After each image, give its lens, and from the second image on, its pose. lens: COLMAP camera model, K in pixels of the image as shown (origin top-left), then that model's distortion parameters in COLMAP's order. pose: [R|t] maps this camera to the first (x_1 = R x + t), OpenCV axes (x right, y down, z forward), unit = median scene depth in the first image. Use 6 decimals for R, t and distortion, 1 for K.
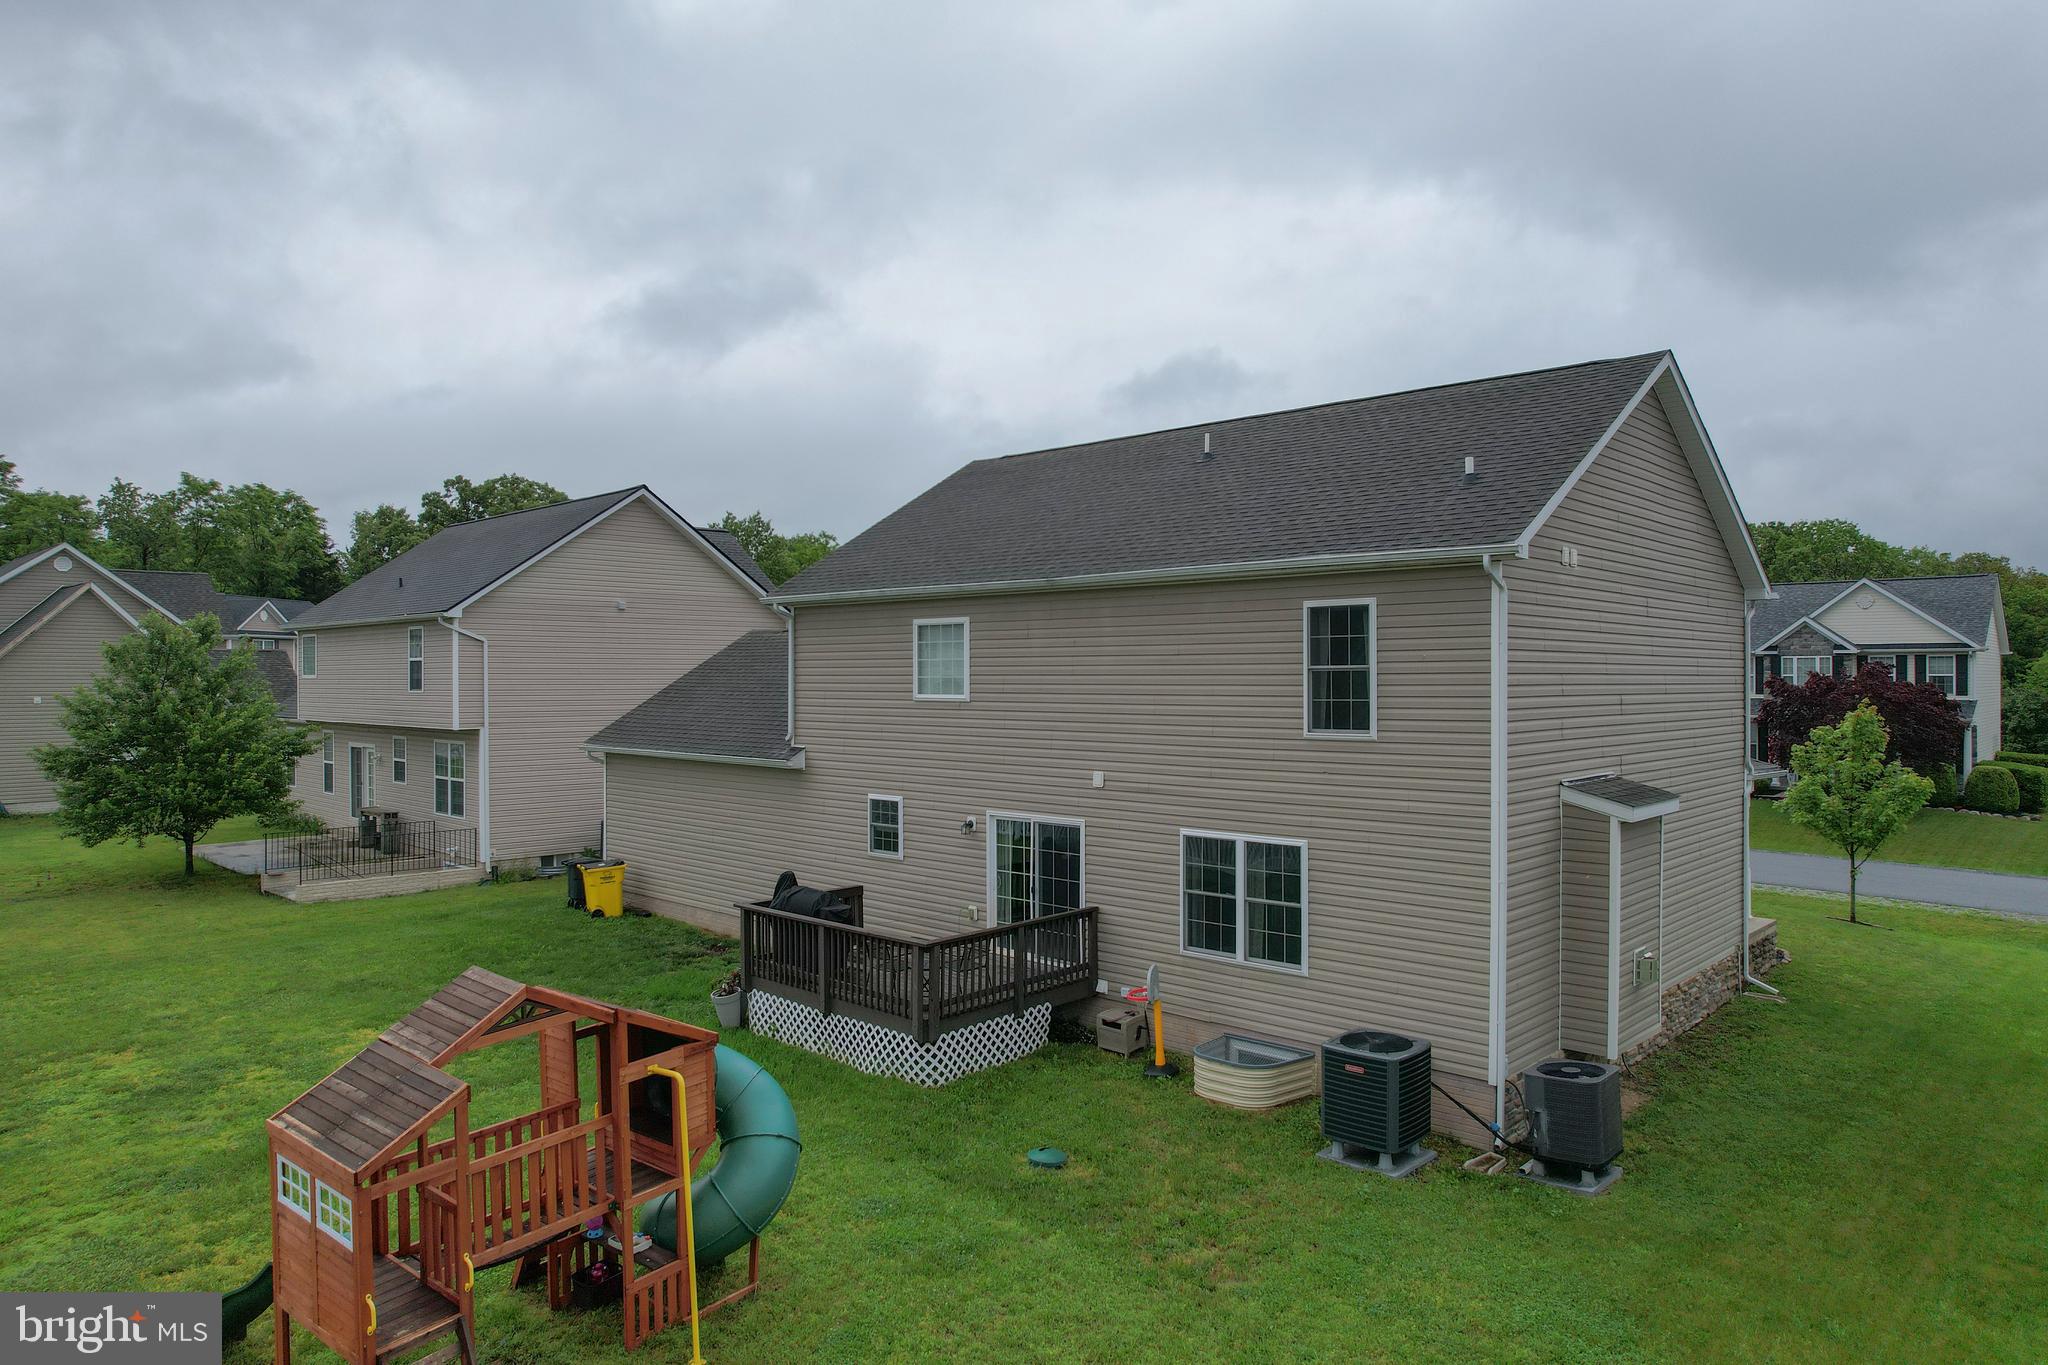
lens RADIAL K [[1304.9, 0, 1020.5], [0, 1304.9, 679.1], [0, 0, 1]] dist [-0.076051, 0.069654]
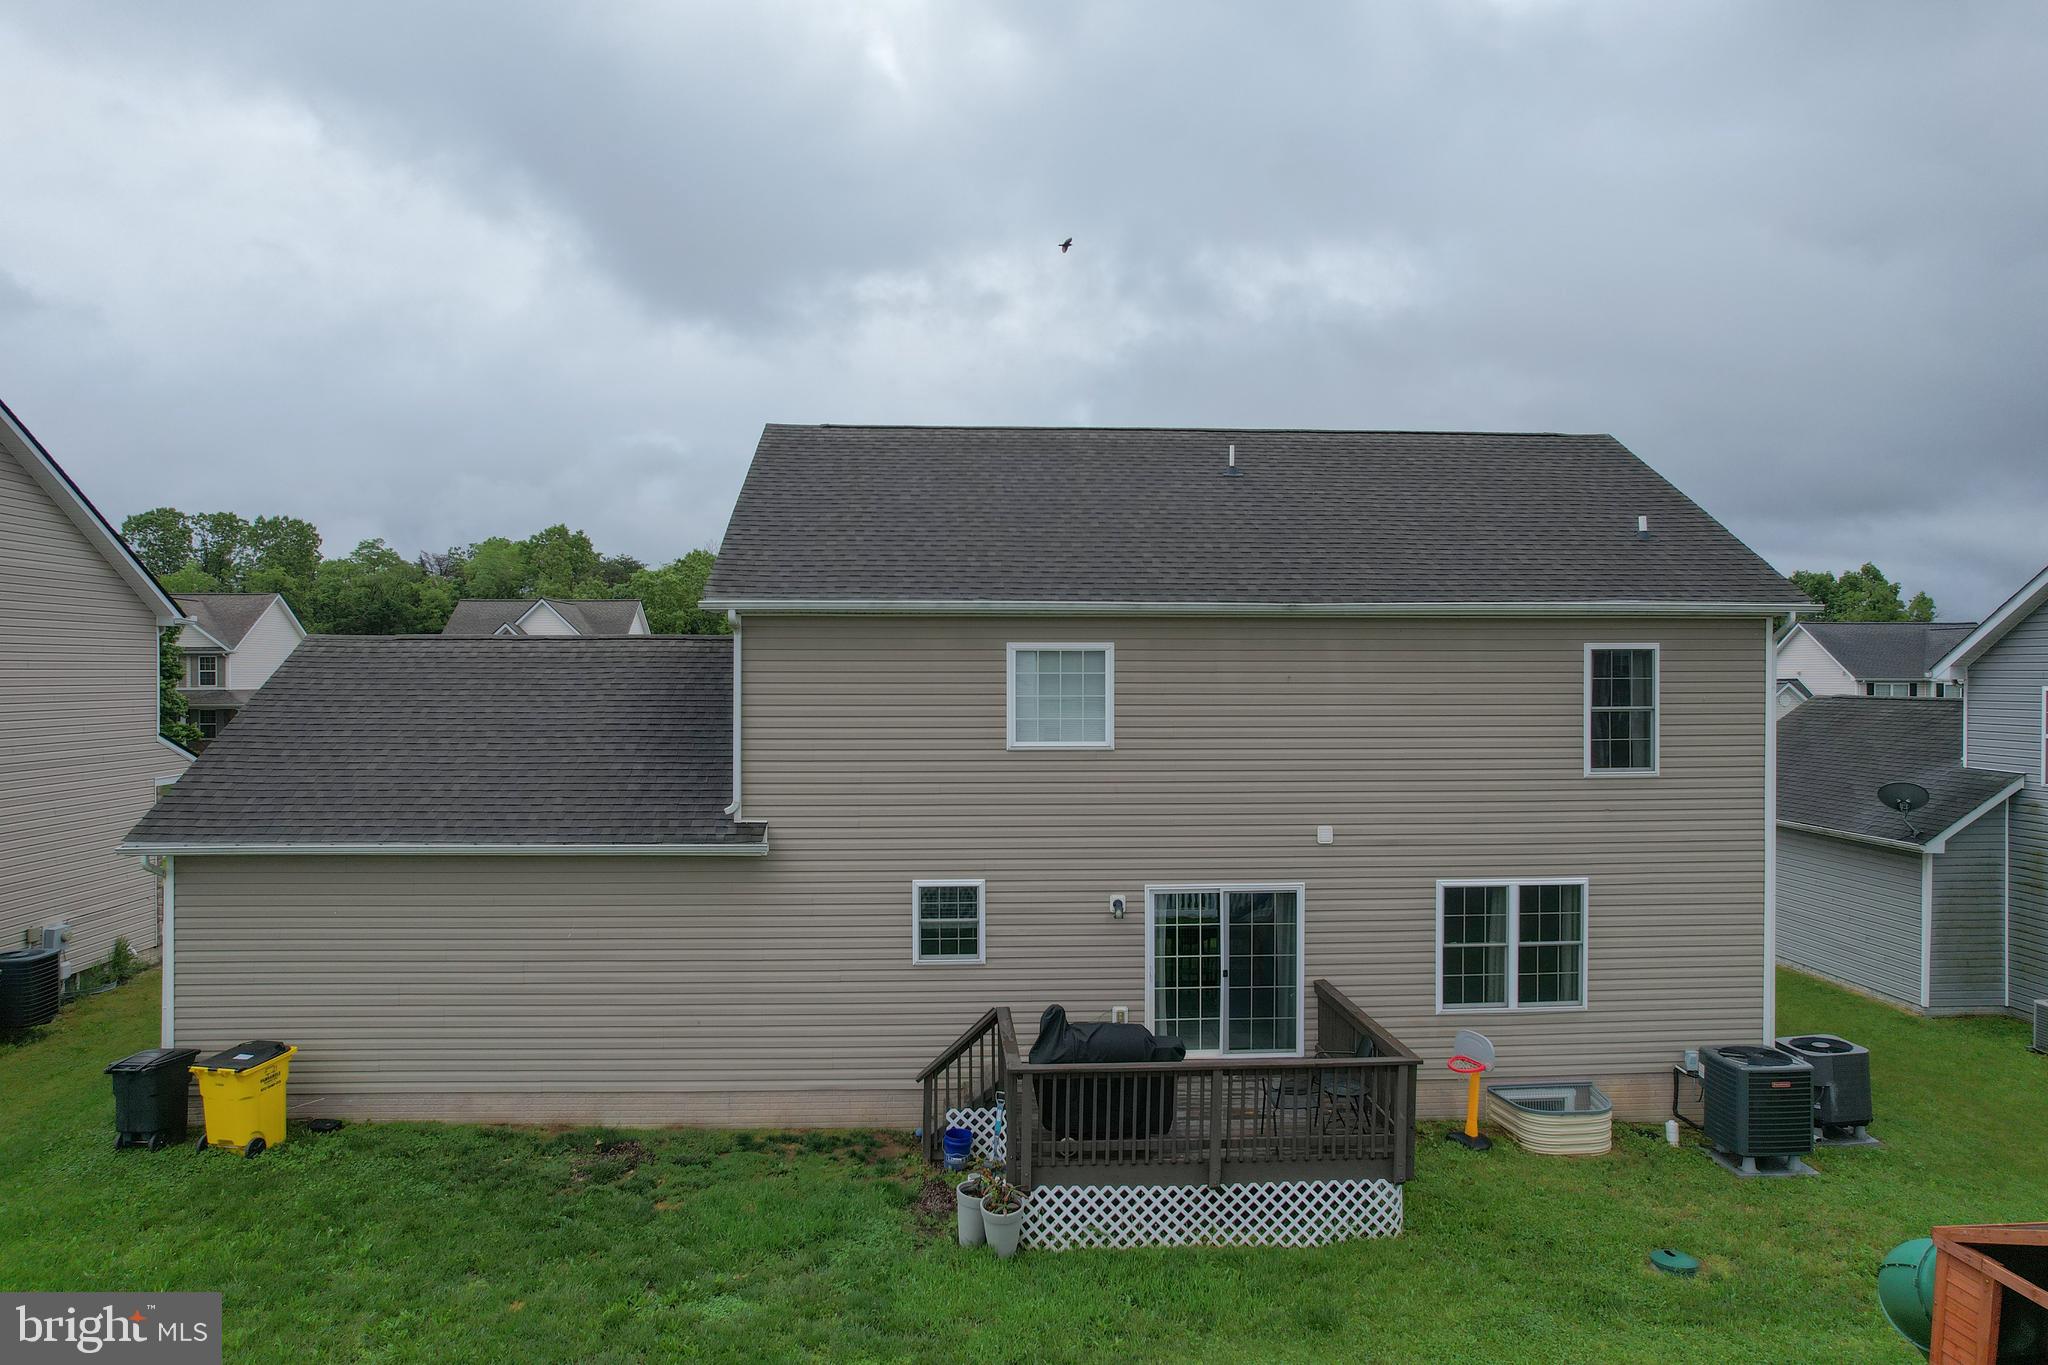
lens RADIAL K [[1304.9, 0, 1026.4], [0, 1304.9, 682.2], [0, 0, 1]] dist [-0.076051, 0.069654]
pose [[0.687440, -0.003870, 0.726231, -0.763459], [0.000981, 0.999990, 0.004400, -0.032084], [-0.726240, -0.002312, 0.687437, 0.581880]]
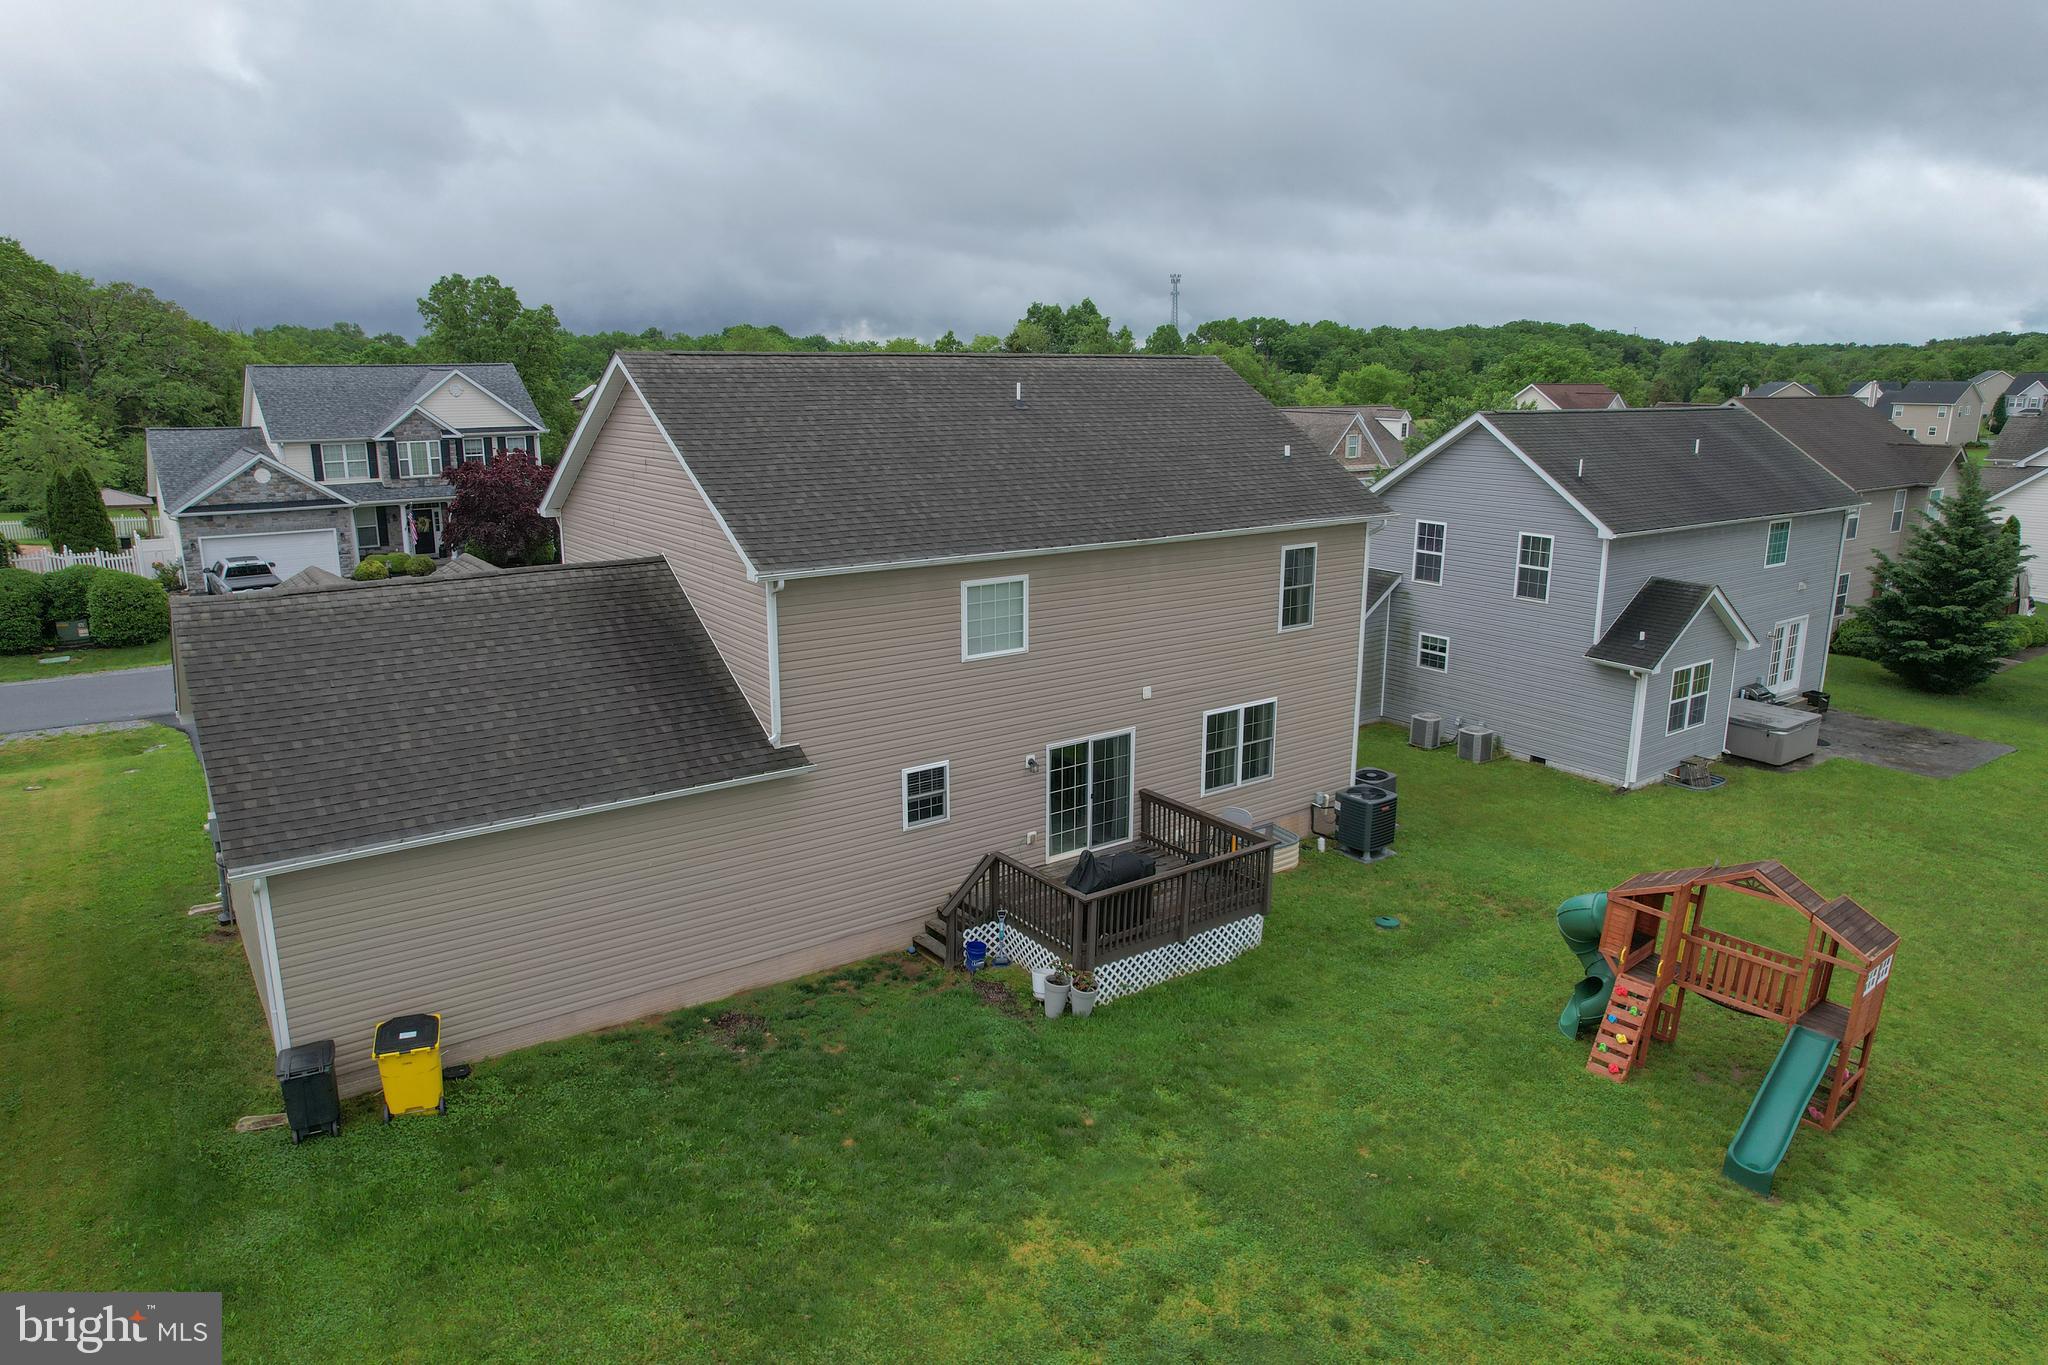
lens RADIAL K [[1304.9, 0, 1026.7], [0, 1304.9, 680.3], [0, 0, 1]] dist [-0.076051, 0.069654]
pose [[0.176736, -0.229695, 0.957081, -1.257329], [-0.001634, 0.972319, 0.233653, -0.247733], [-0.984257, -0.042859, 0.171469, 0.959508]]
